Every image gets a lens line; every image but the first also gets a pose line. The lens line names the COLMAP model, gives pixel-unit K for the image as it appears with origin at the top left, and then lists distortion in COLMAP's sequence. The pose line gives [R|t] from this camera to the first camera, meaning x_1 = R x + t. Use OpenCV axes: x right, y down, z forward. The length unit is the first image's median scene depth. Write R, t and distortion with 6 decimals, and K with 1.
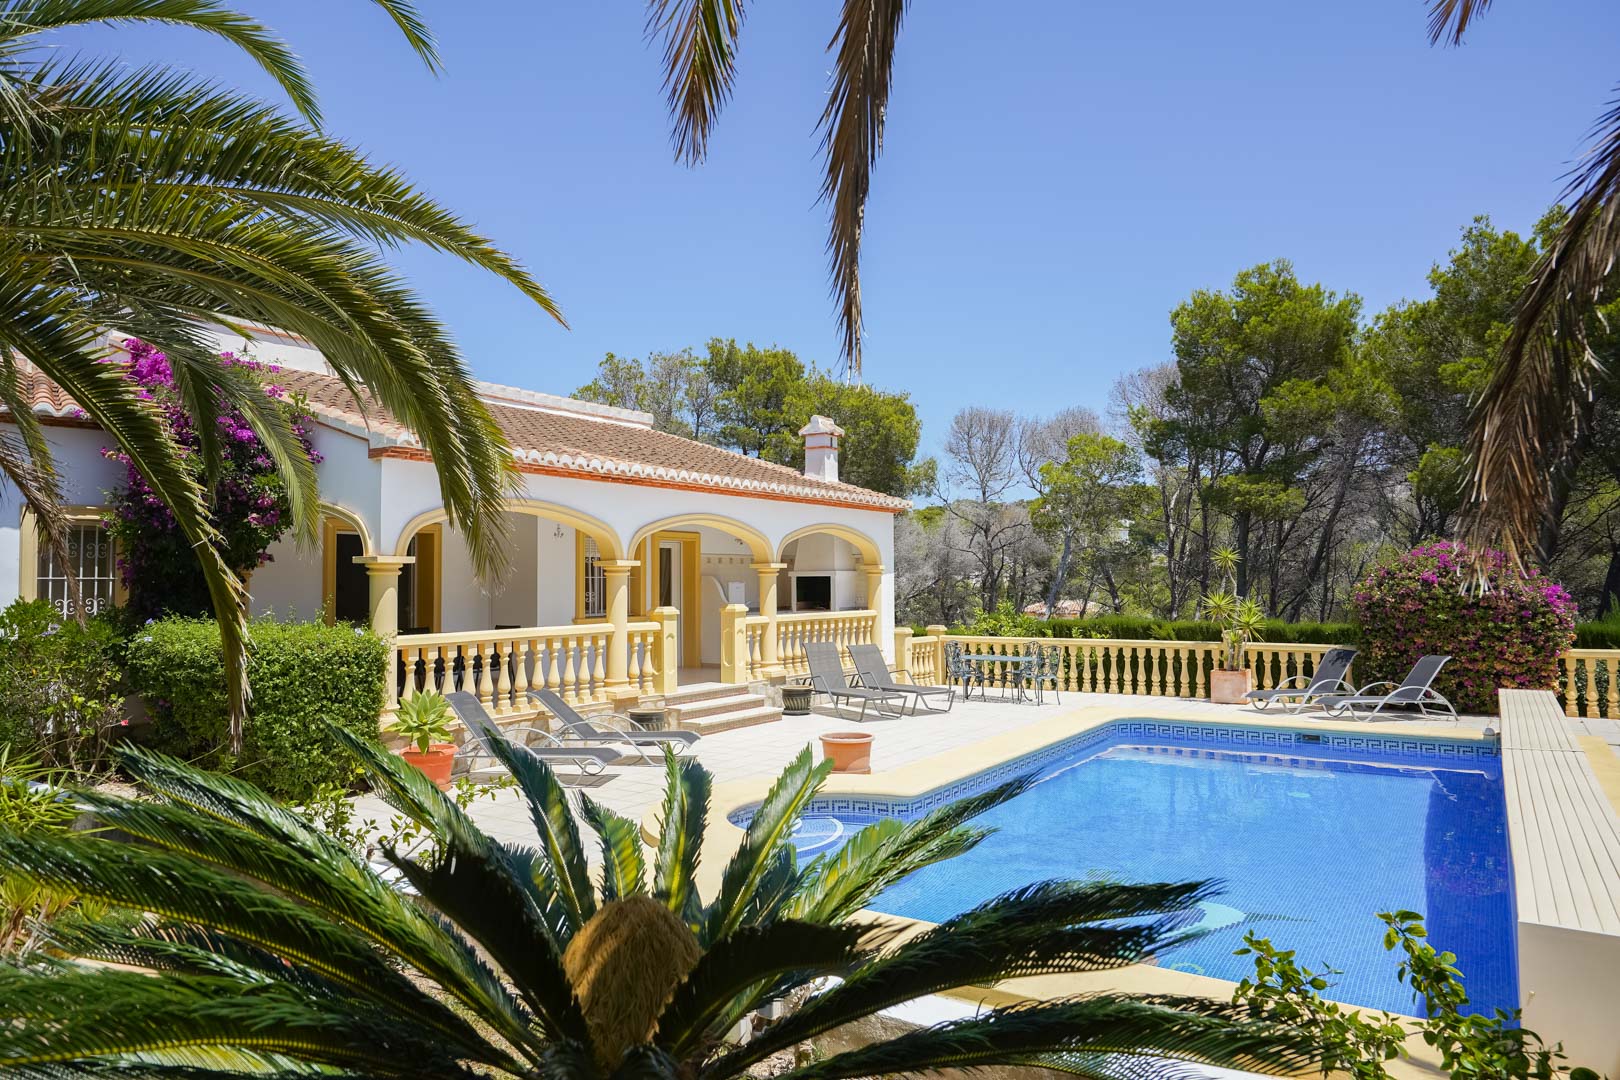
lens RADIAL K [[1034.7, 0, 809.1], [0, 1034.7, 538.6], [0, 0, 1]] dist [0.008402, -0.003614]
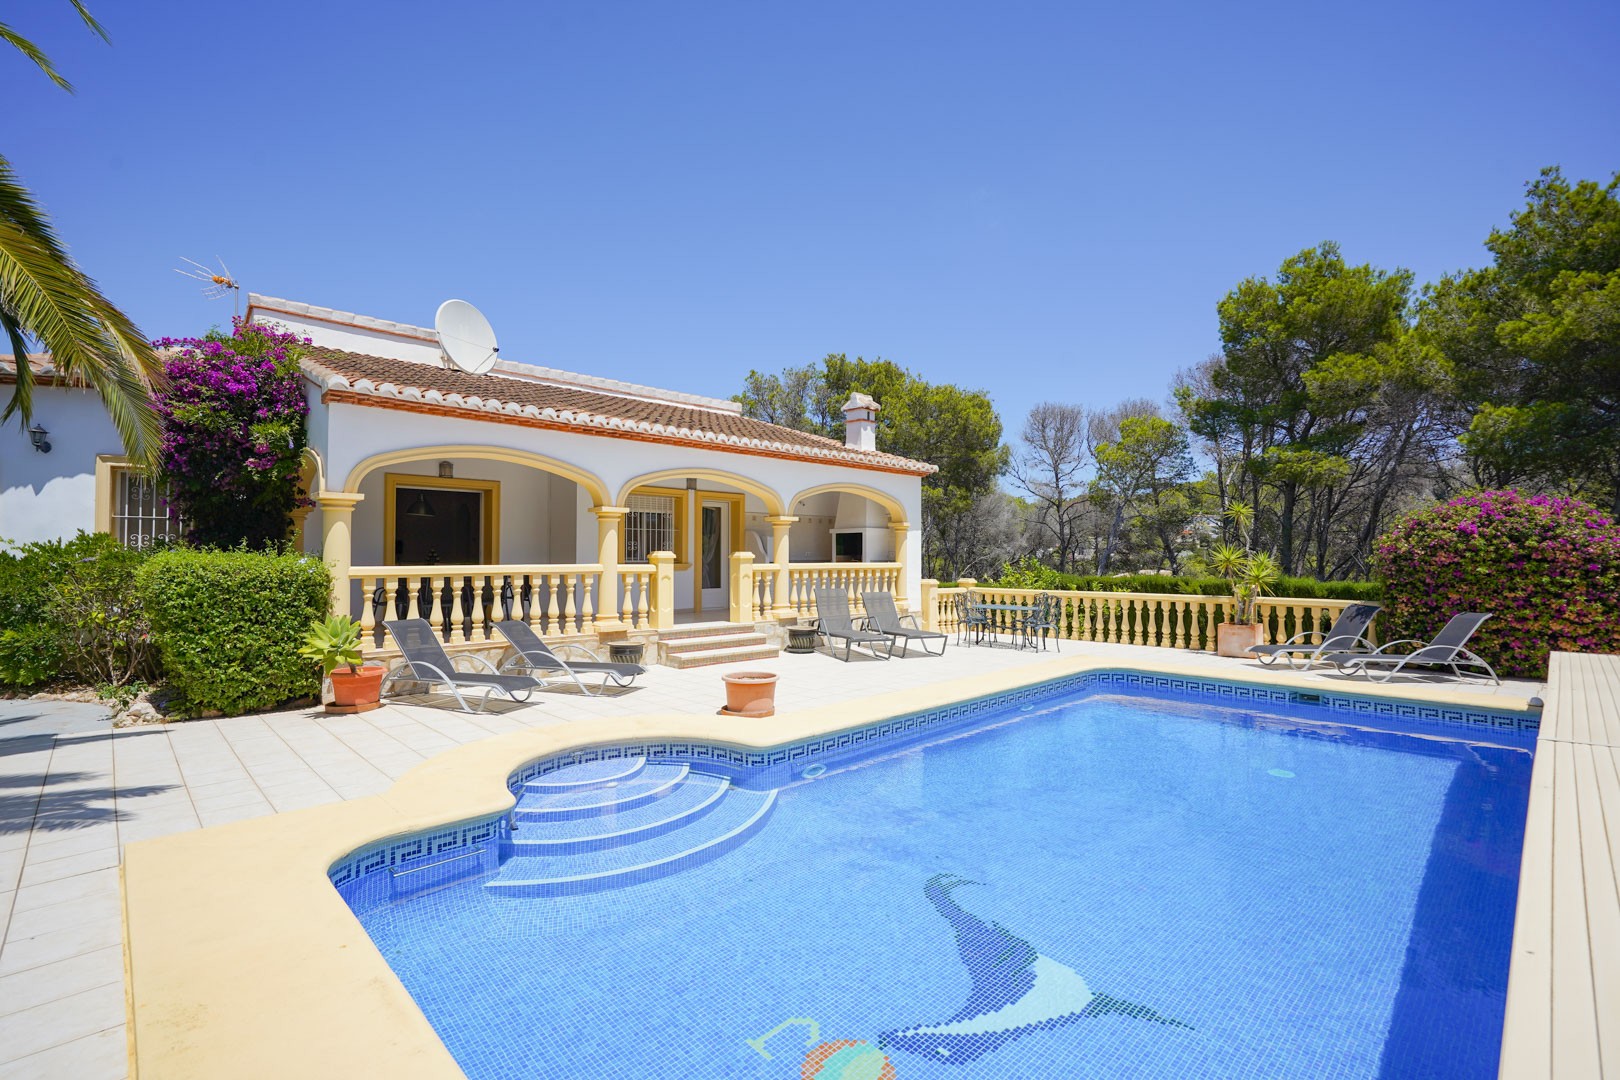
lens RADIAL K [[739.4, 0, 808.1], [0, 739.4, 542.7], [0, 0, 1]] dist [-0.003998, 0.001128]
pose [[0.976630, 0.004828, -0.214875, 0.151165], [0.000059, 0.999742, 0.022728, 0.031969], [0.214929, -0.022209, 0.976377, 0.214160]]
